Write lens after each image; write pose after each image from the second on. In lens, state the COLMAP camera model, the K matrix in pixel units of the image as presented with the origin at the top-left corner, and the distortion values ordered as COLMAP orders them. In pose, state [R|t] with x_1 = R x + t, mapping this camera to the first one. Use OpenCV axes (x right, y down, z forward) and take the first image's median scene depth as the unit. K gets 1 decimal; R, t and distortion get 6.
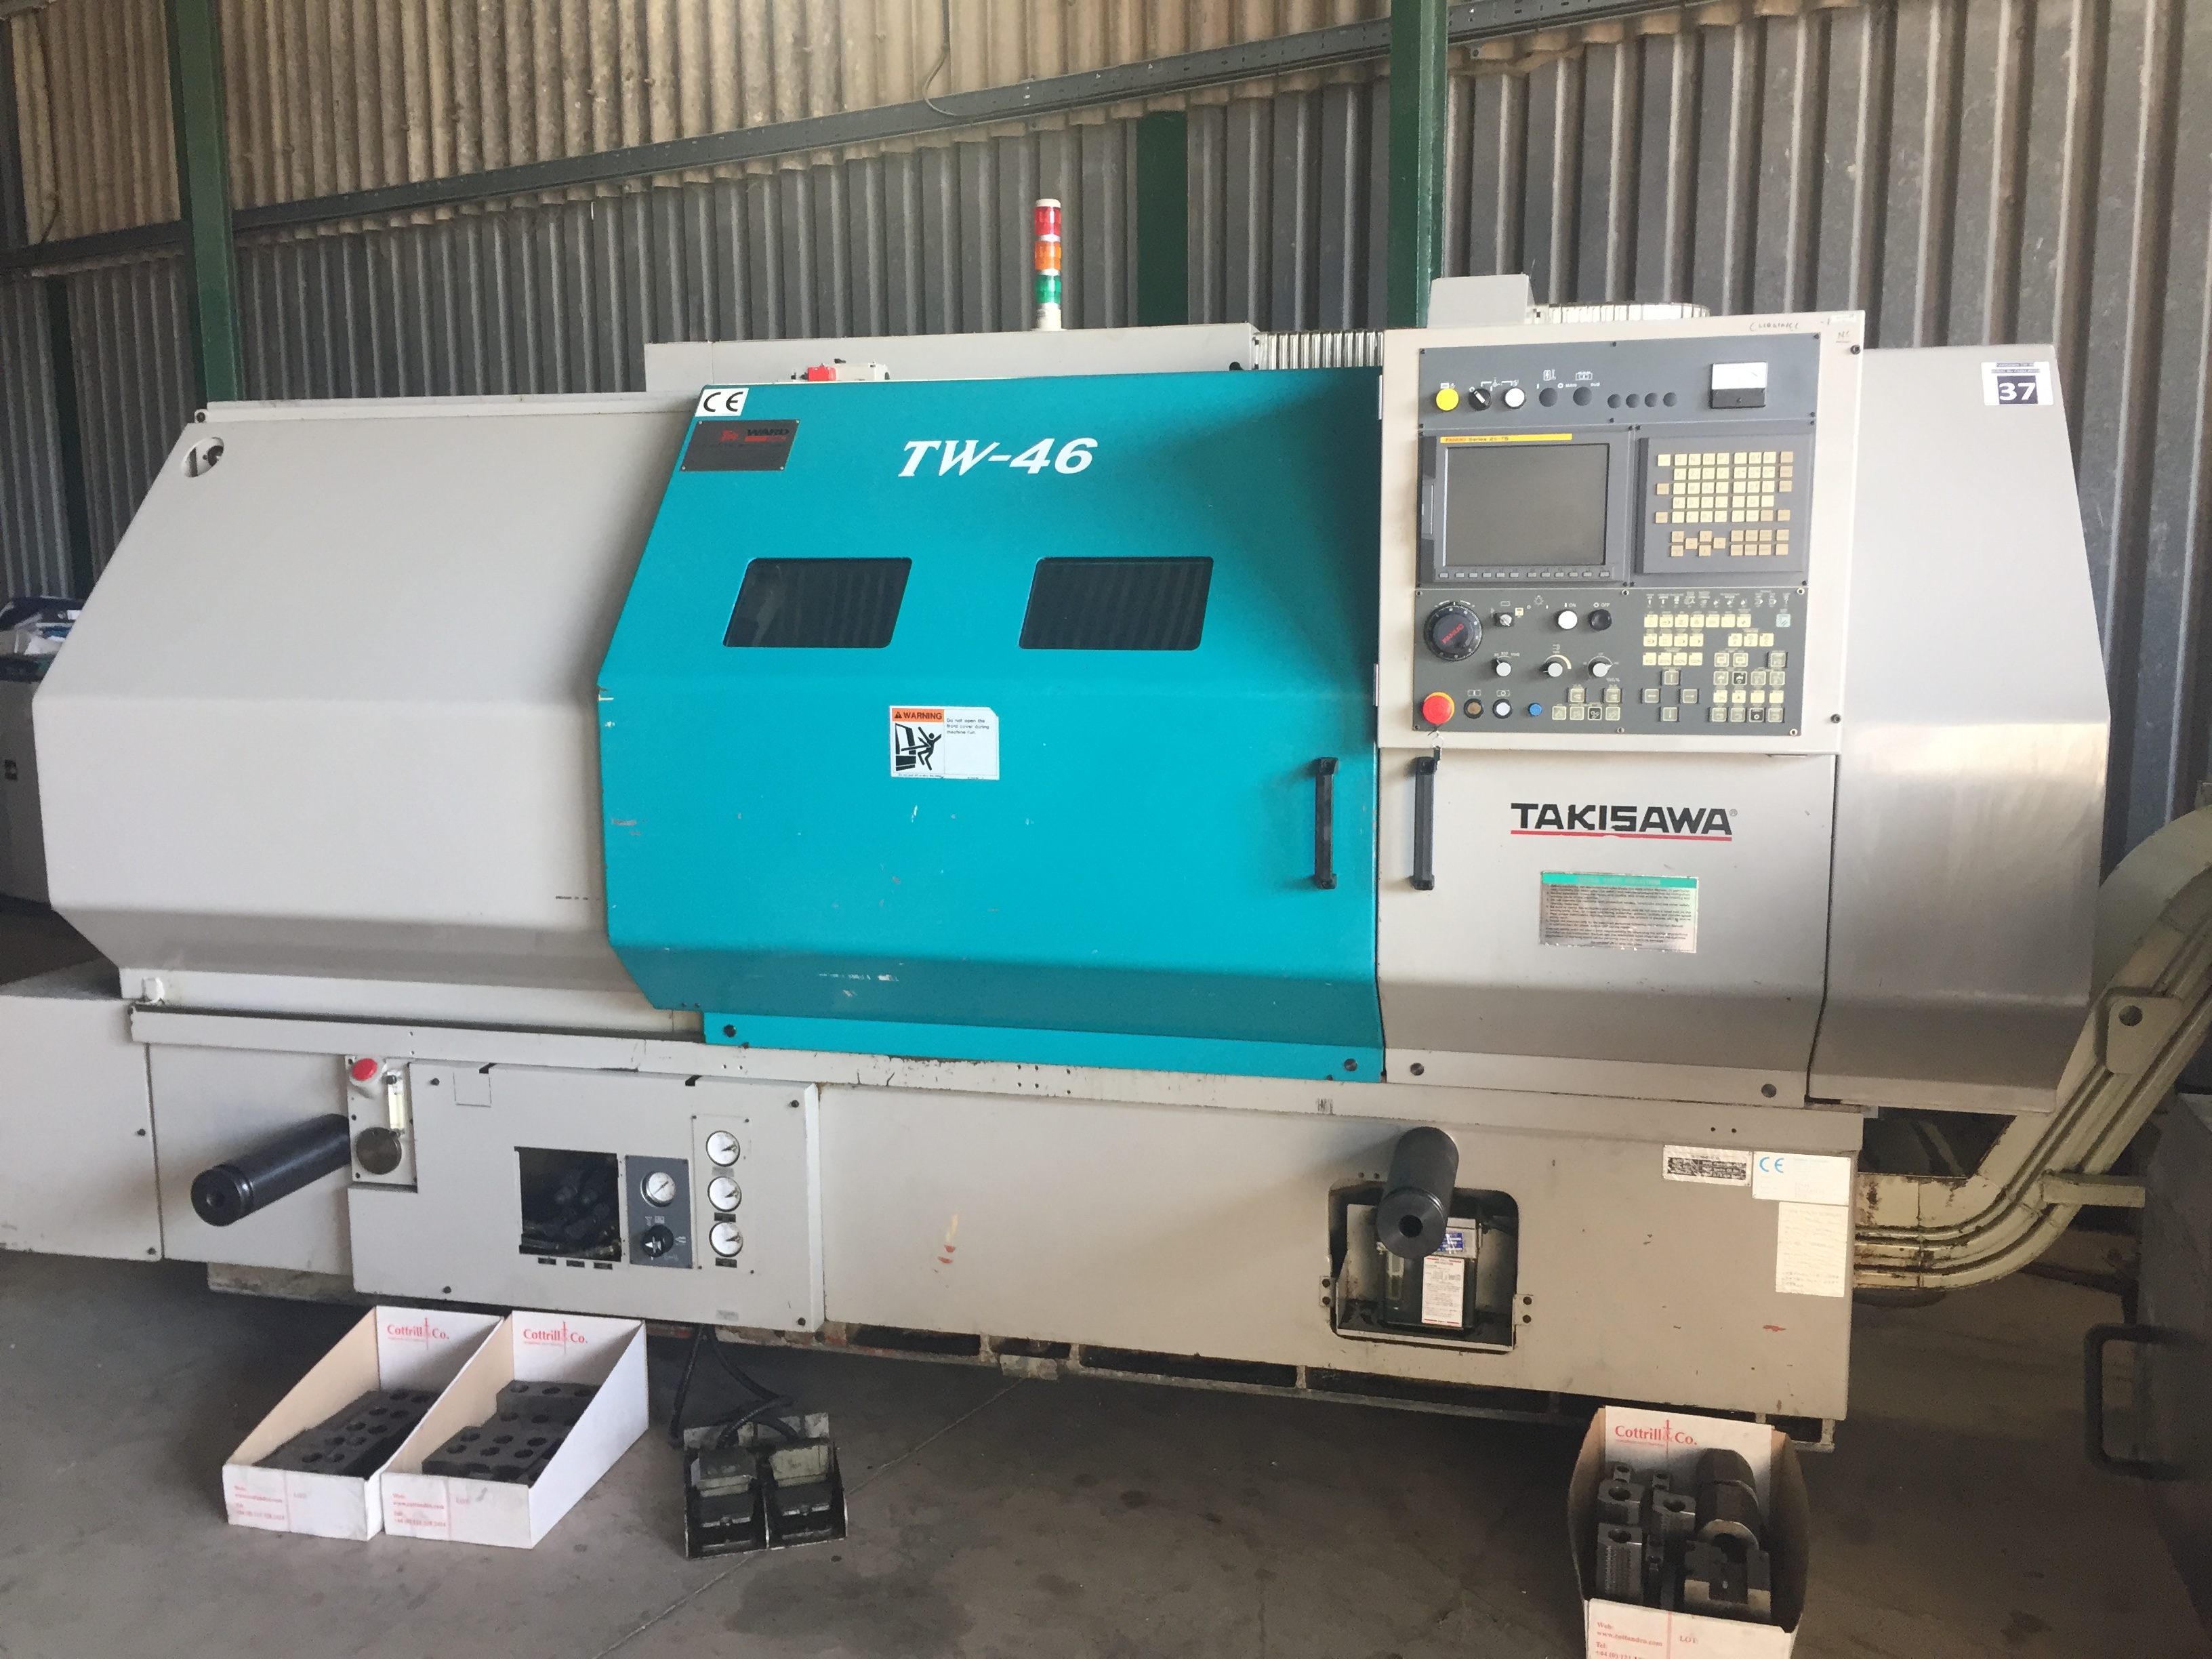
lens RADIAL K [[1887.6, 0, 1106.0], [0, 1887.6, 829.5], [0, 0, 1]] dist [0.042177, -0.018612]
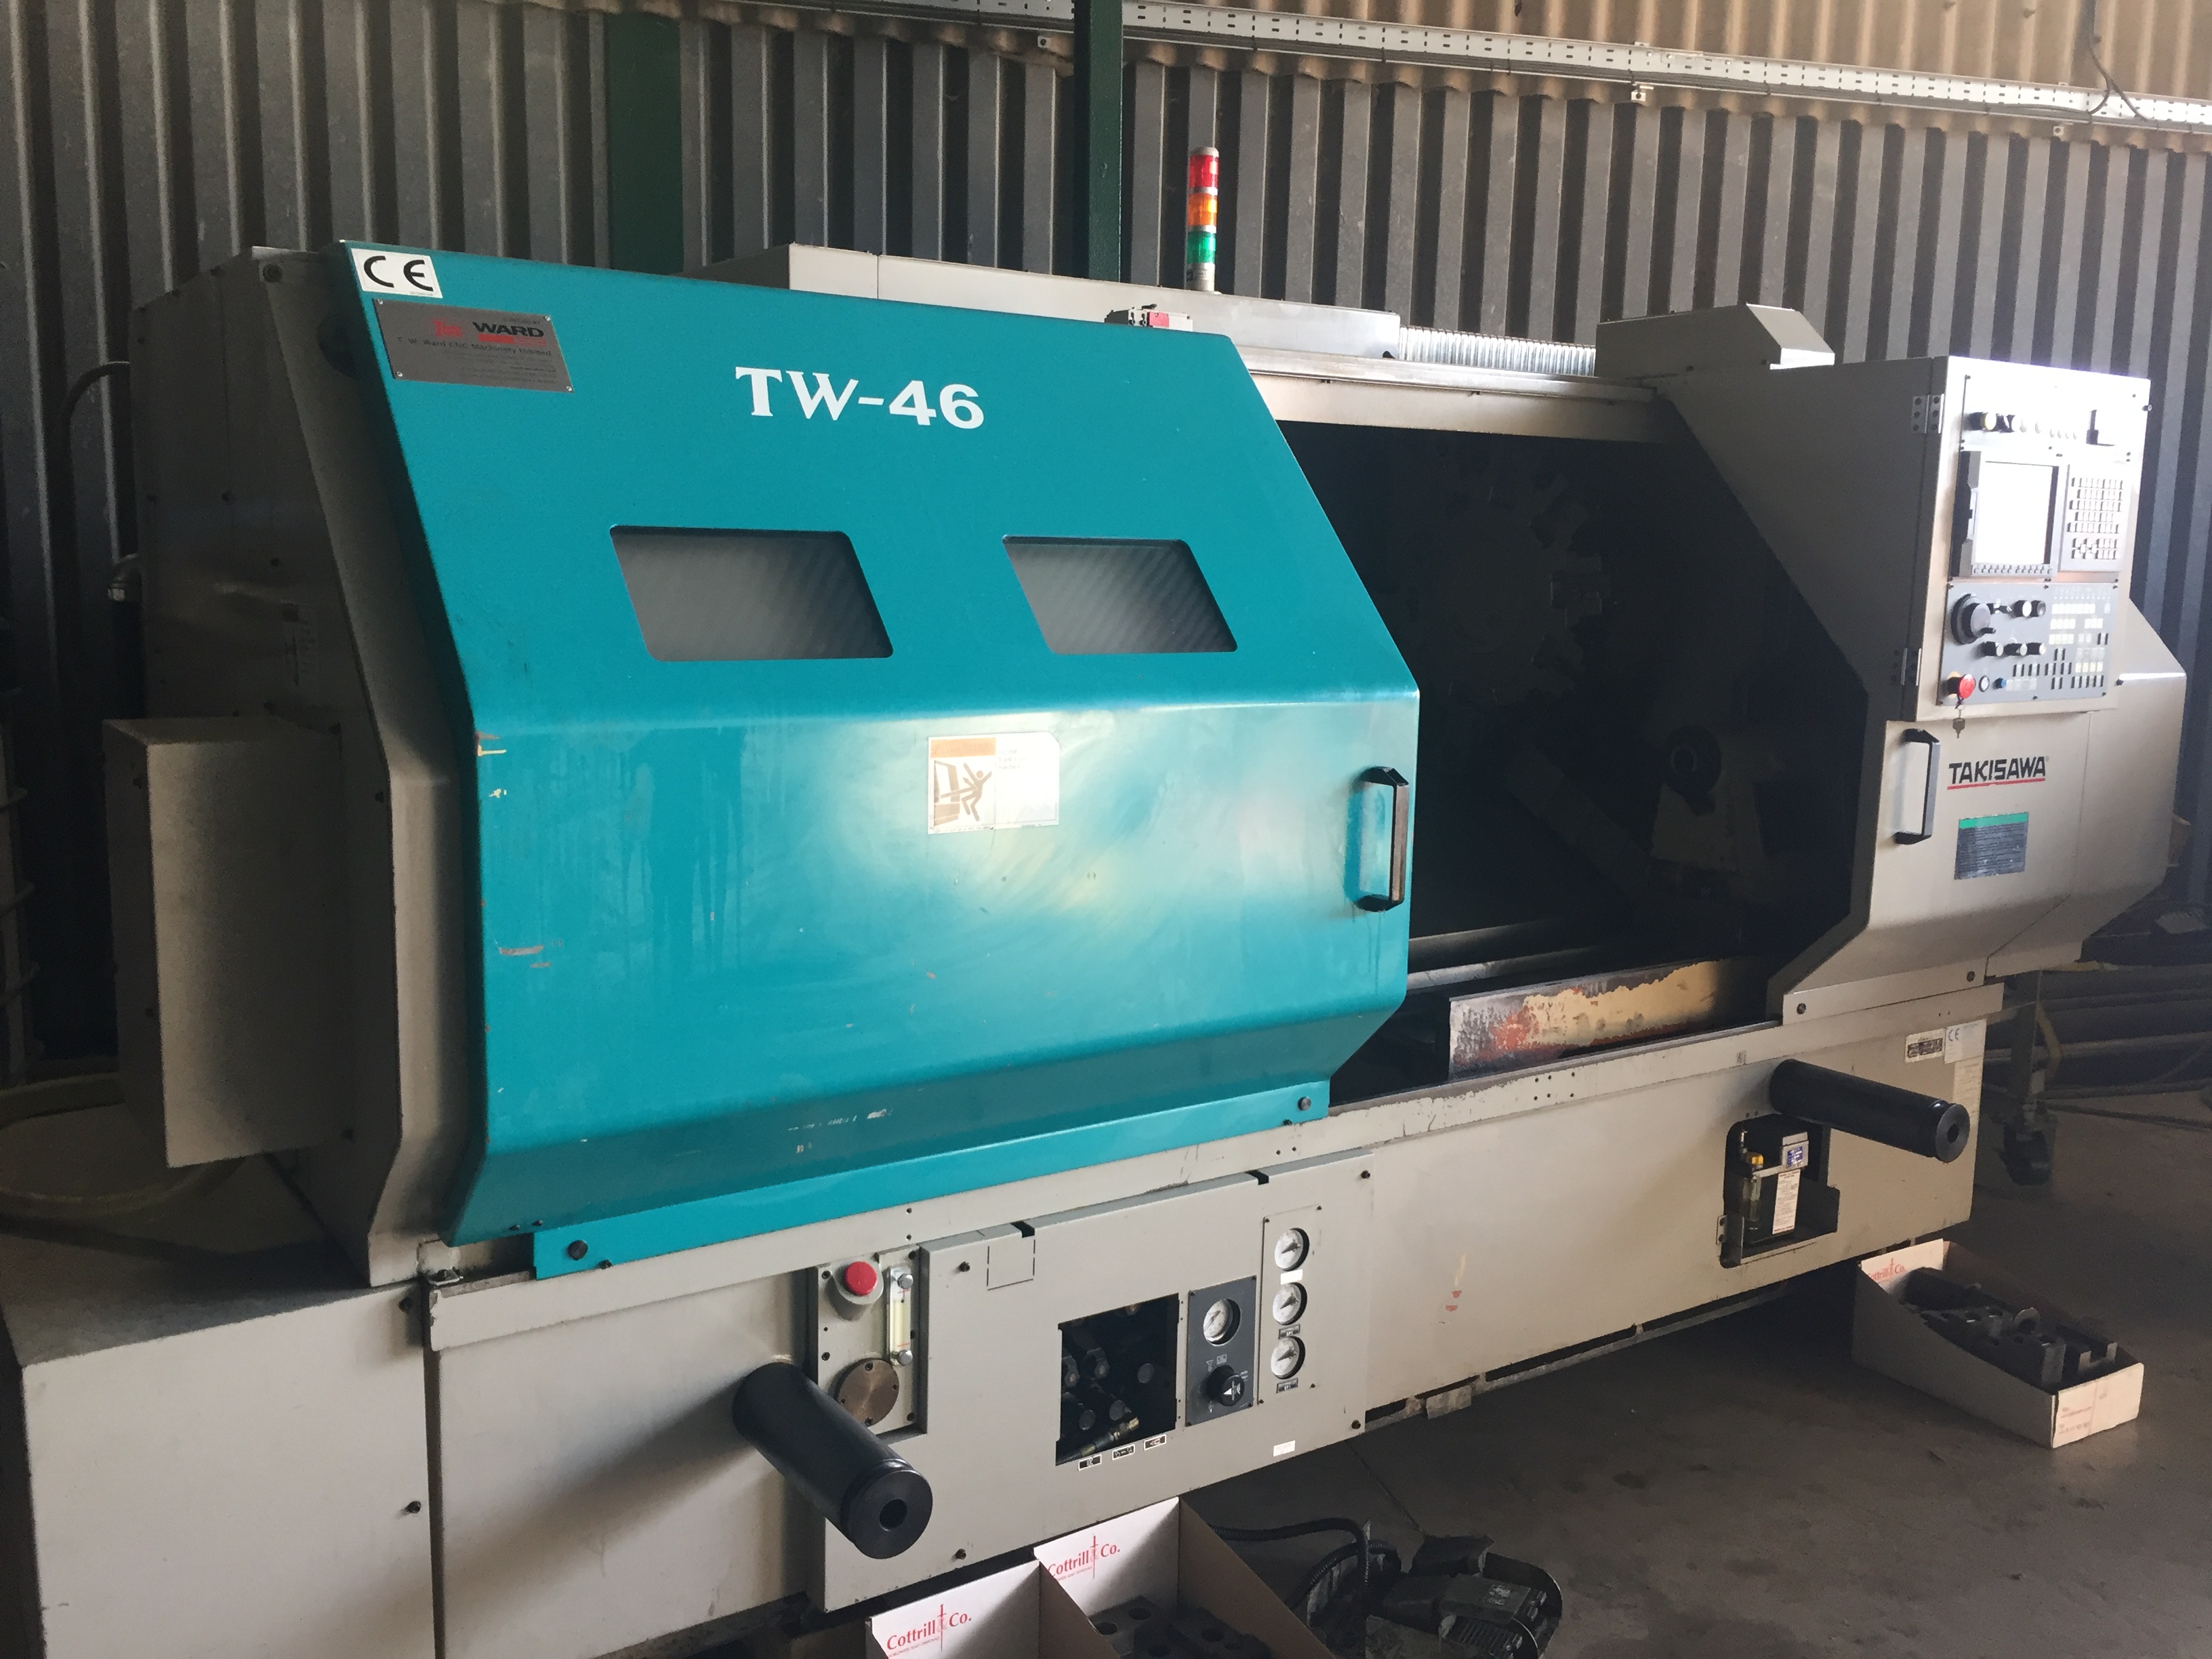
lens RADIAL K [[1985.8, 0, 1106.0], [0, 1985.8, 829.5], [0, 0, 1]] dist [0.047738, 0.000371]
pose [[0.649492, -0.093583, 0.754587, -0.933389], [0.077051, 0.995389, 0.057127, -0.073853], [-0.756454, 0.021038, 0.653708, 0.506389]]
